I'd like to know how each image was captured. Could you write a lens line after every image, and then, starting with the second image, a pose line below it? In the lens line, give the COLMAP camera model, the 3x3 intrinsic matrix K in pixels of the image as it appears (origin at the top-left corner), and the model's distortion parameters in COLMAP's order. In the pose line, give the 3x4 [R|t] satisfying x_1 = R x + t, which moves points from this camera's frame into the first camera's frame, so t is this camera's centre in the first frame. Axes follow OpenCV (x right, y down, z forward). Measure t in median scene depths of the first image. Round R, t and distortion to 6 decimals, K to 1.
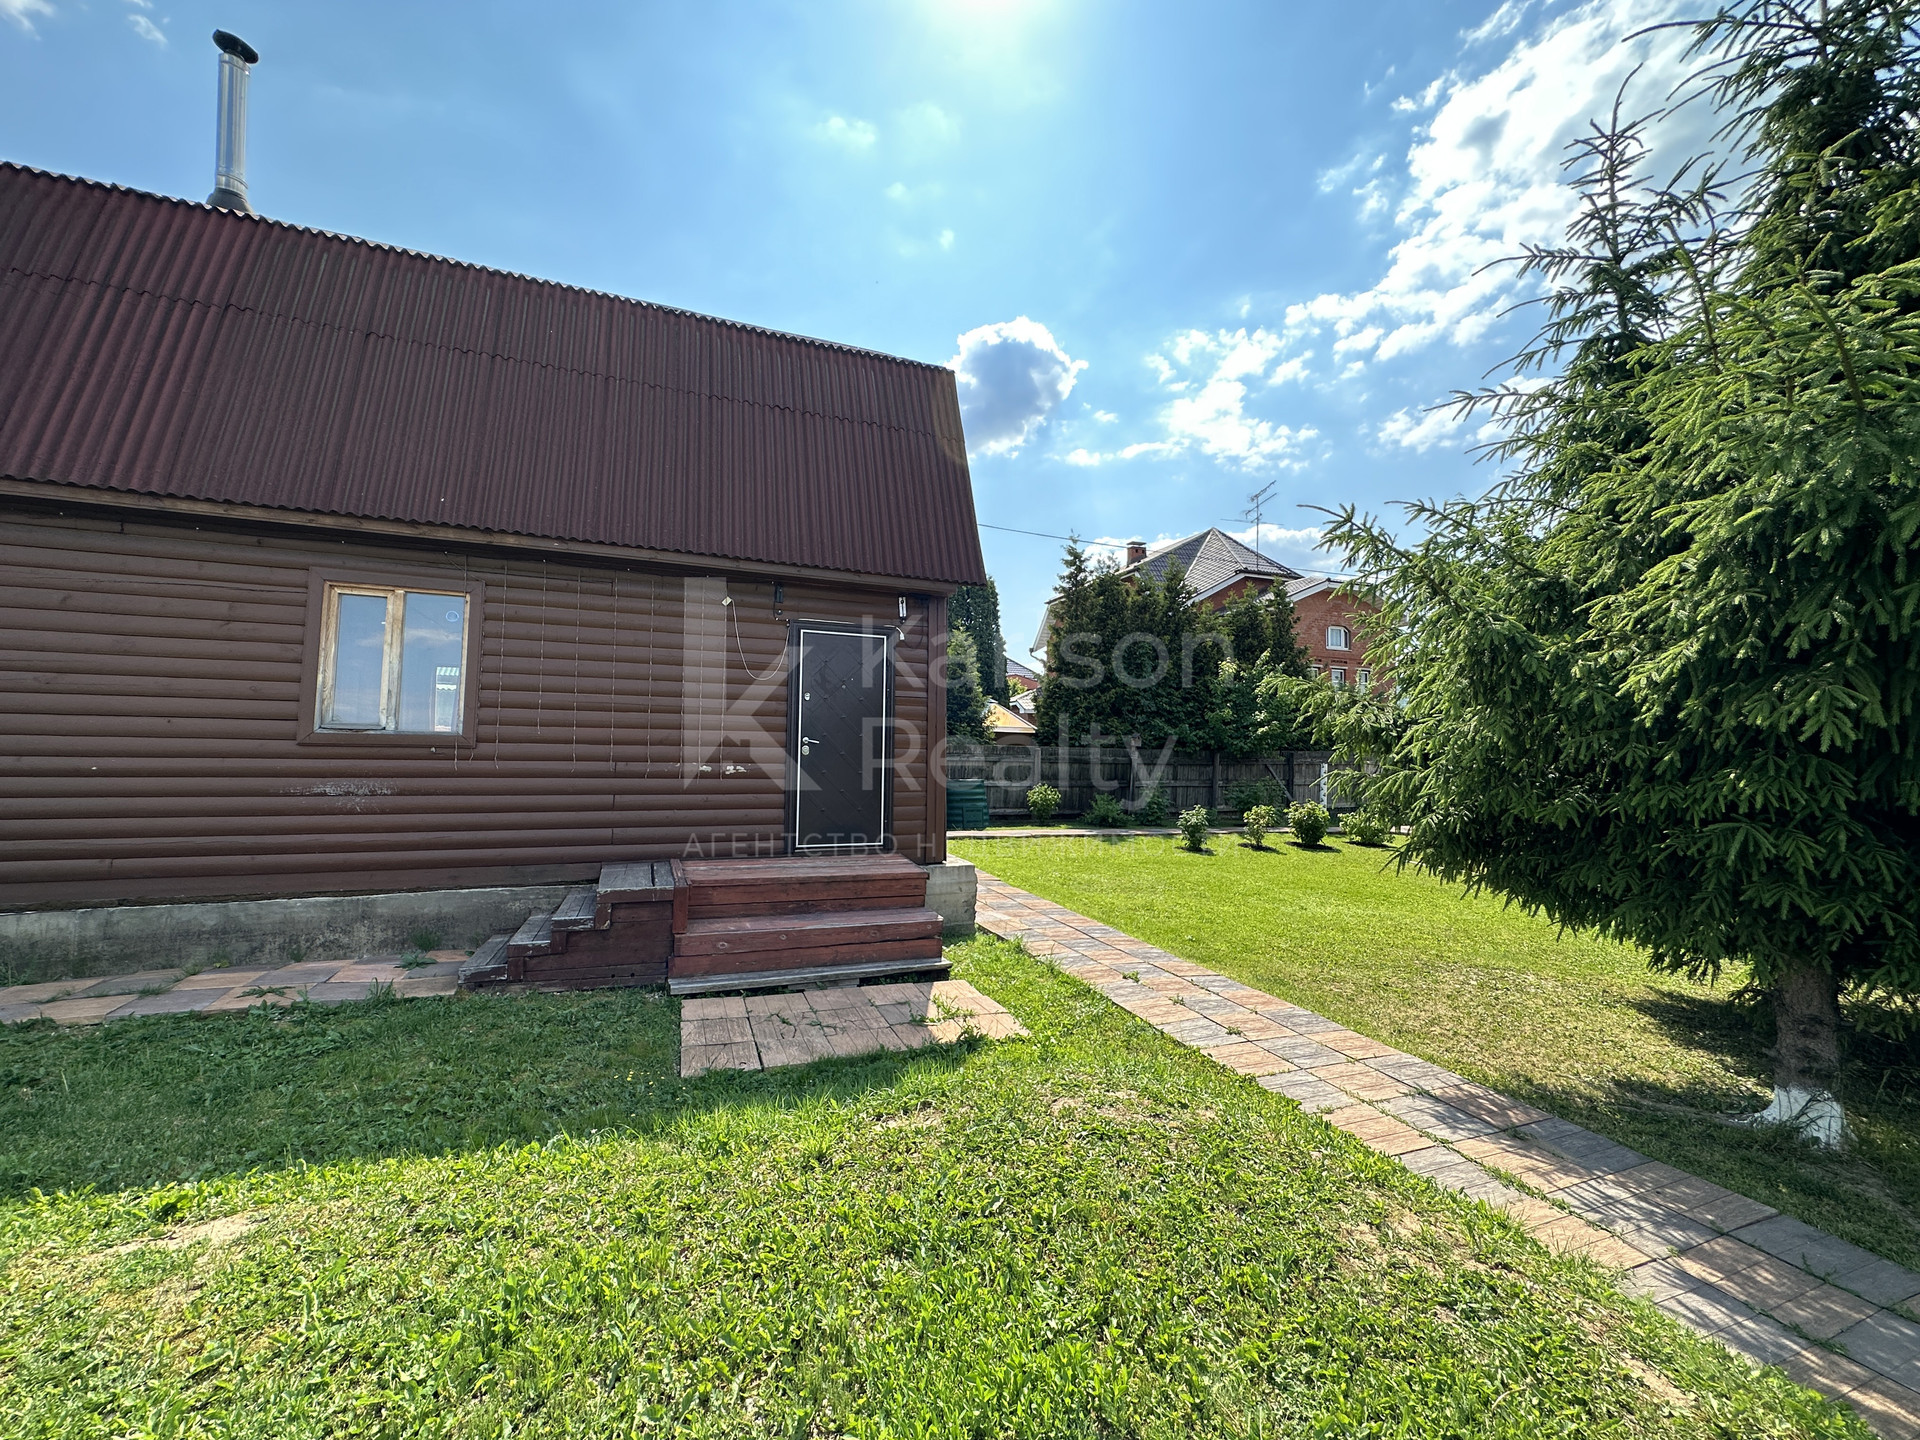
lens RADIAL K [[774.7, 0, 956.0], [0, 774.7, 720.3], [0, 0, 1]] dist [0.000793, 0.000232]
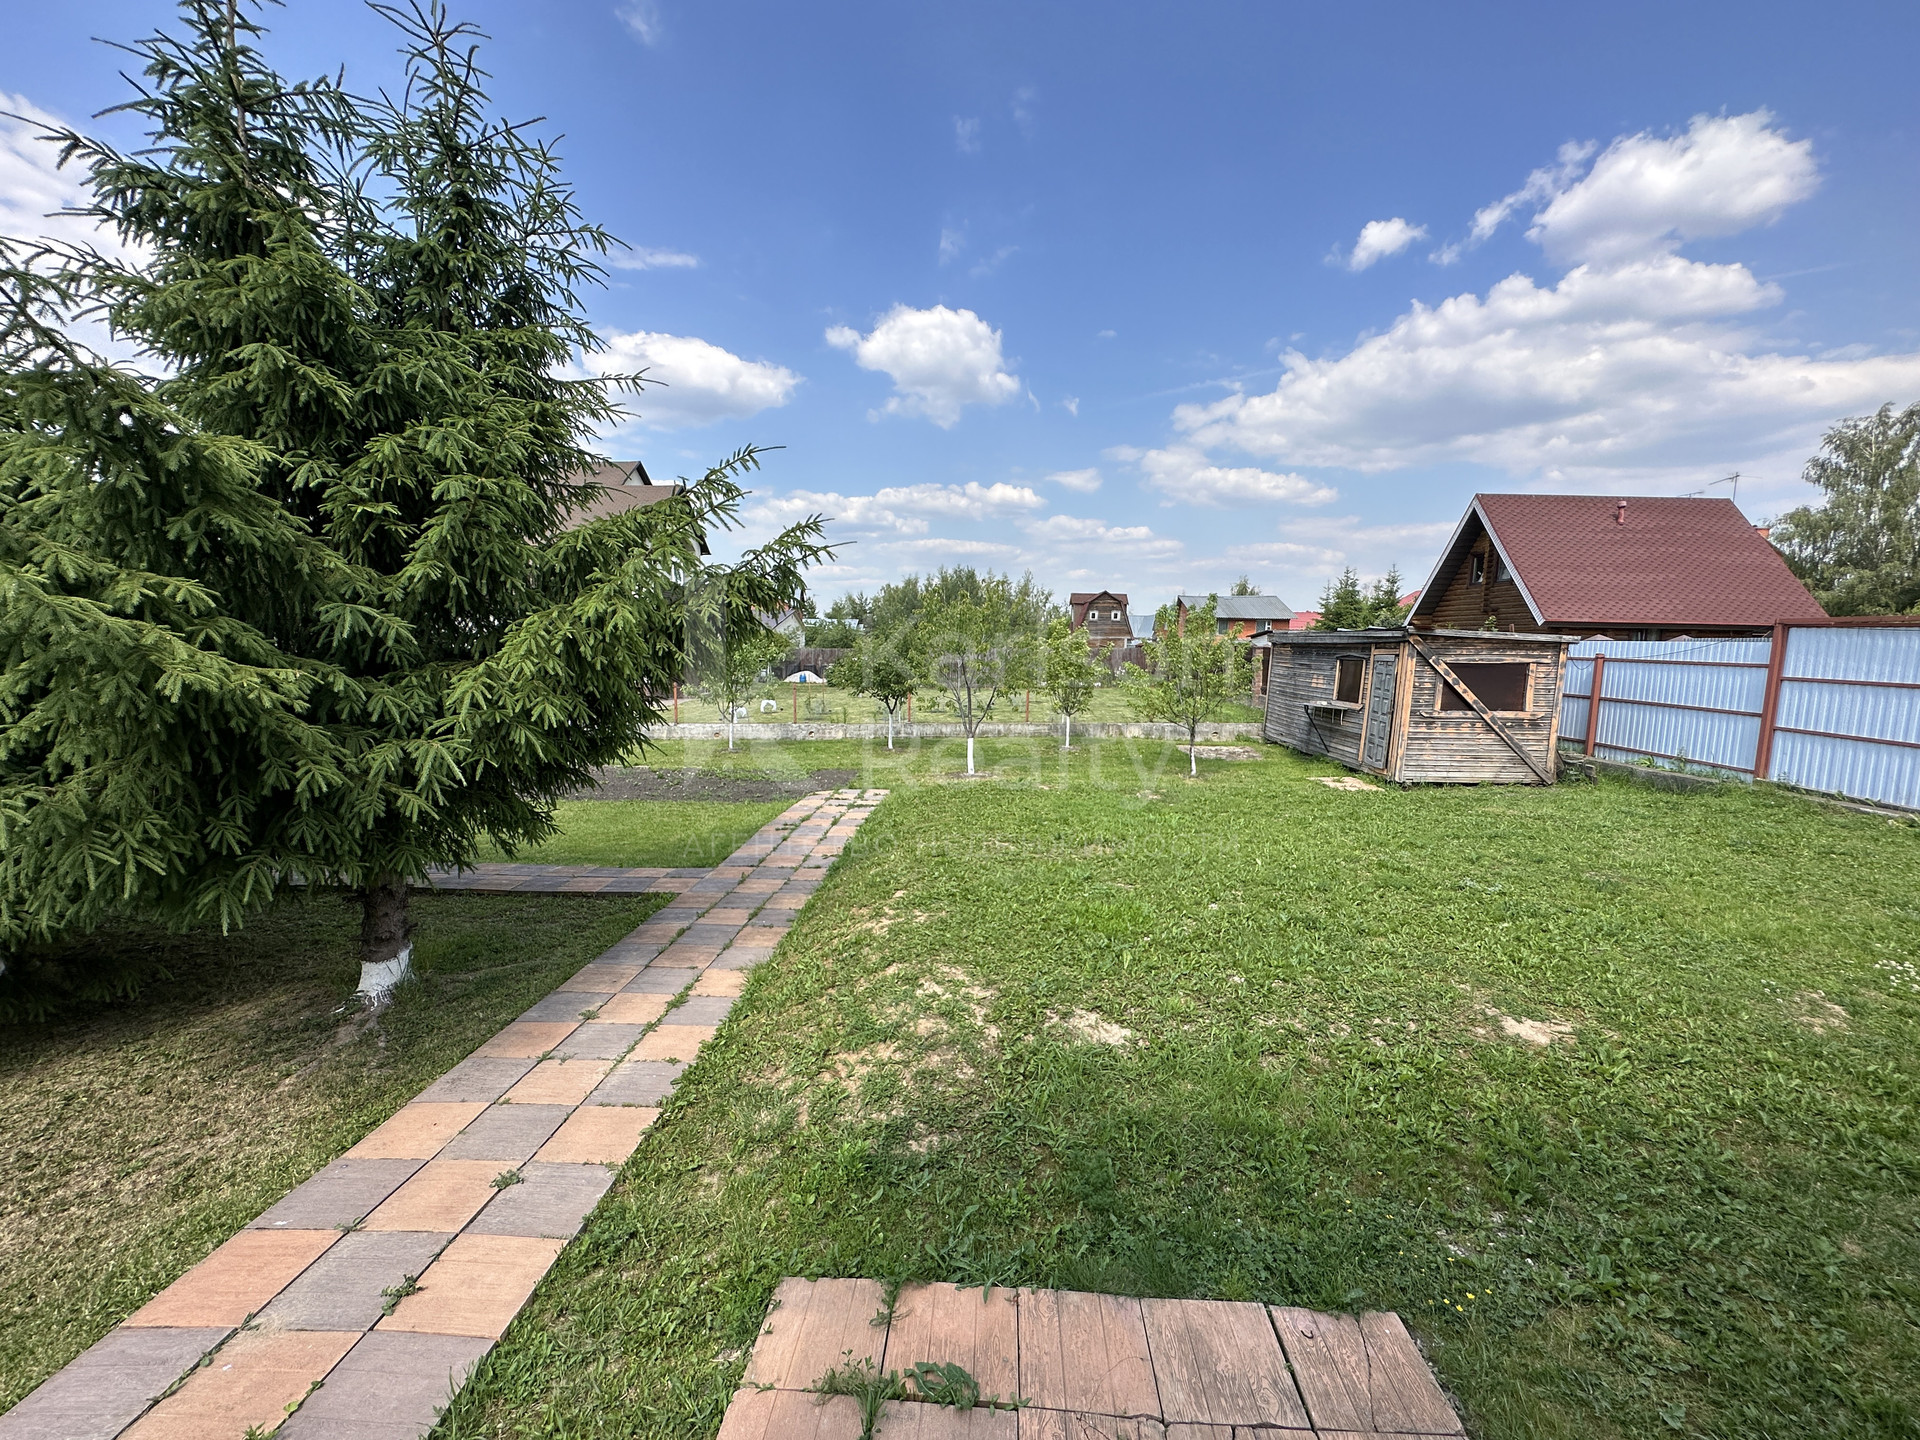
lens RADIAL K [[774.7, 0, 965.5], [0, 774.7, 723.5], [0, 0, 1]] dist [0.000793, 0.000232]
pose [[-0.919200, -0.070522, 0.387424, -0.066942], [-0.045862, 0.996310, 0.072545, -0.012927], [-0.391110, 0.048915, -0.919043, 0.463054]]
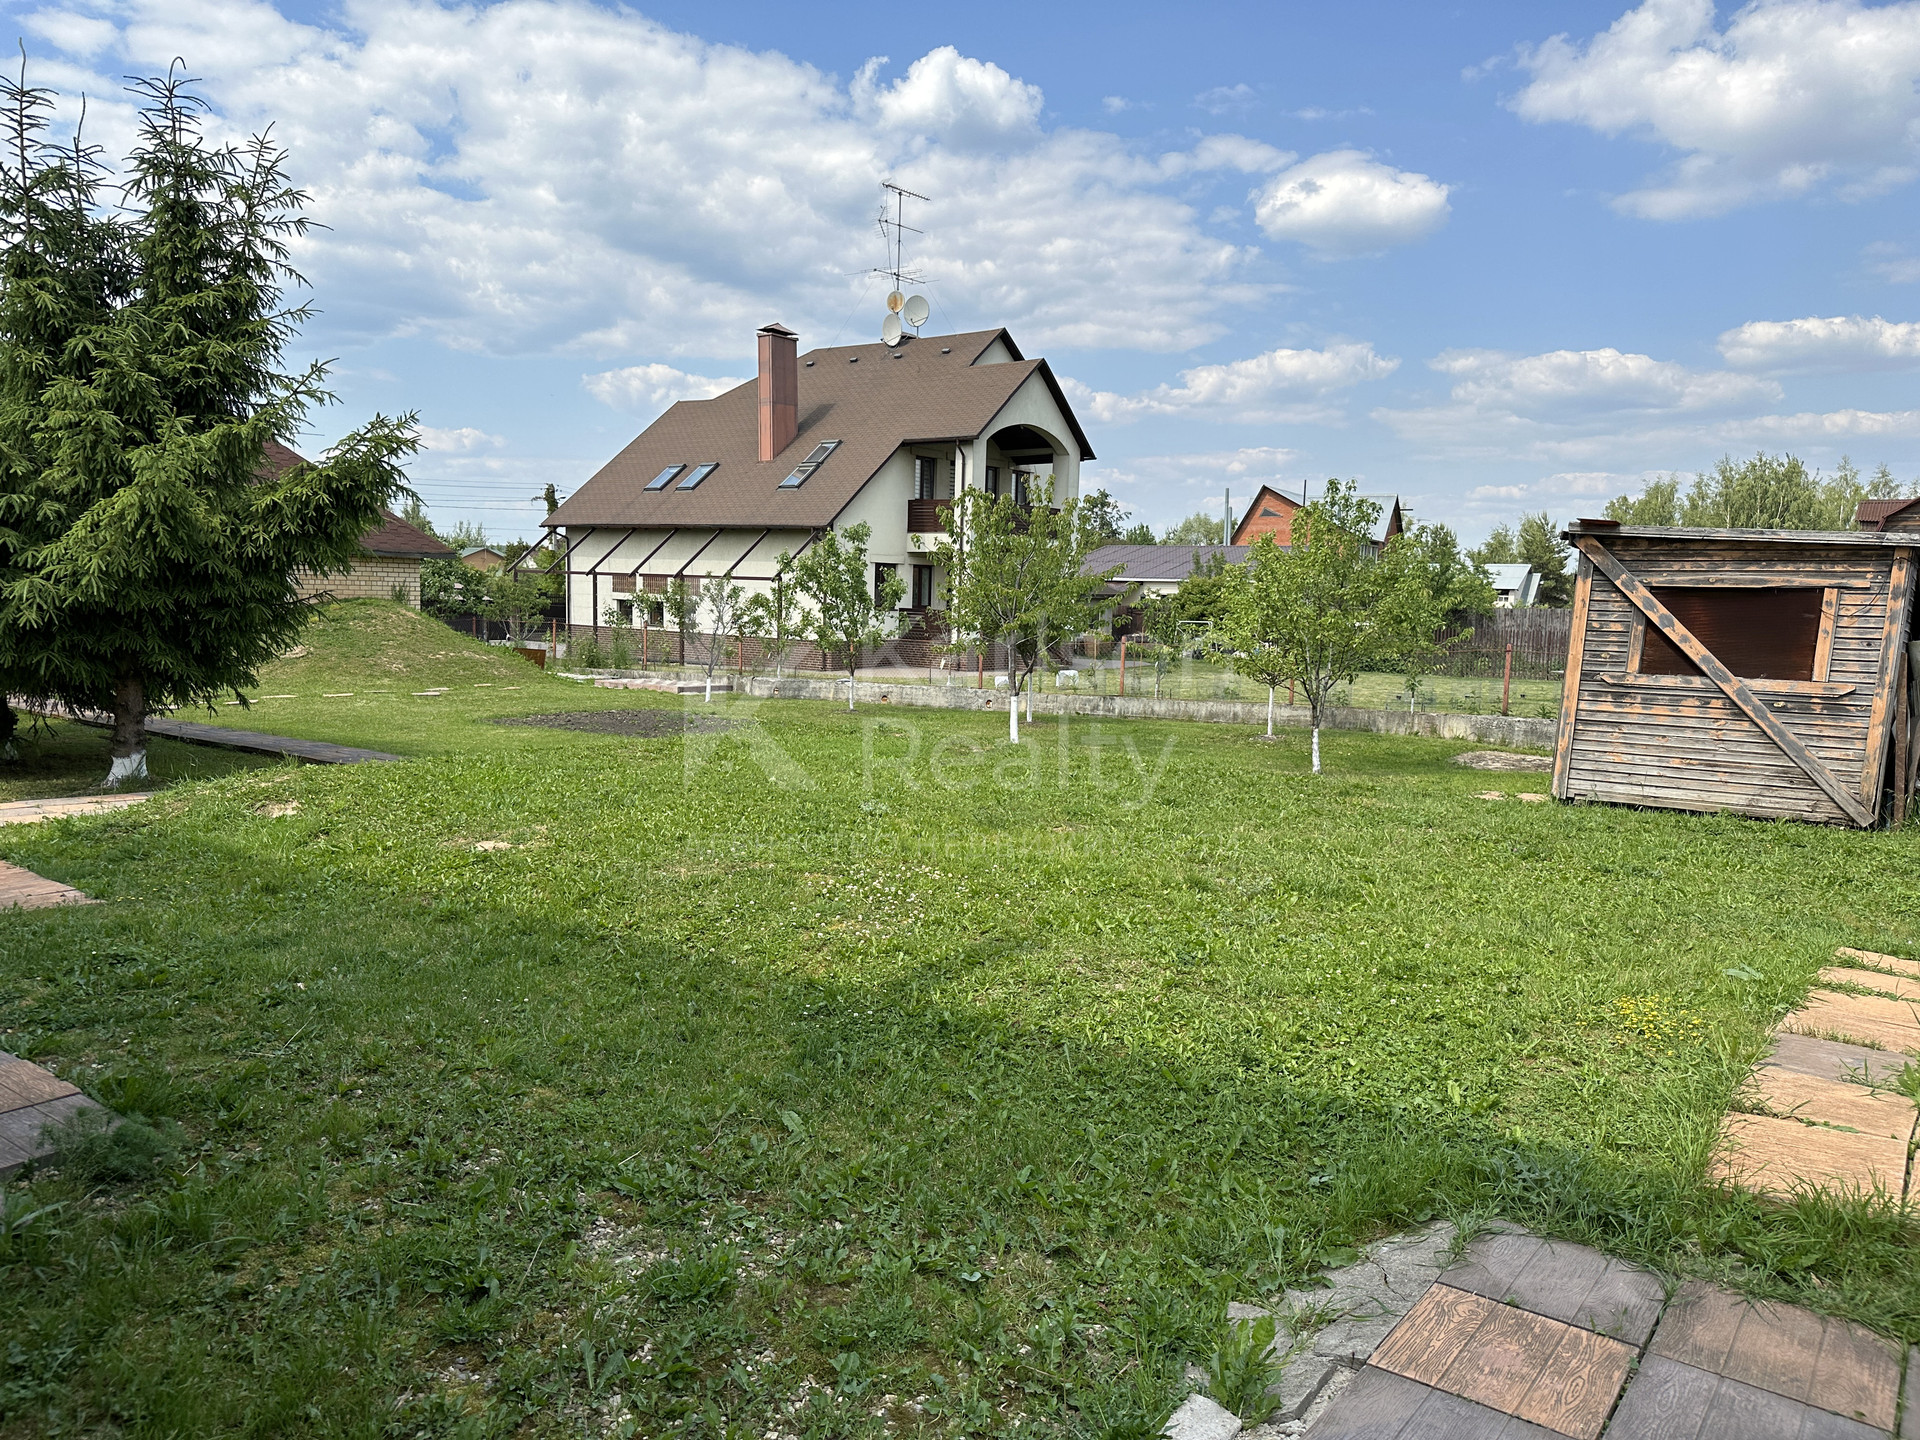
lens RADIAL K [[1370.7, 0, 944.1], [0, 1370.7, 727.6], [0, 0, 1]] dist [0.004936, -0.010386]
pose [[-0.531513, -0.113923, 0.839354, -0.661762], [-0.071562, 0.993411, 0.089516, -0.001365], [-0.844022, -0.012487, -0.536163, 0.283364]]
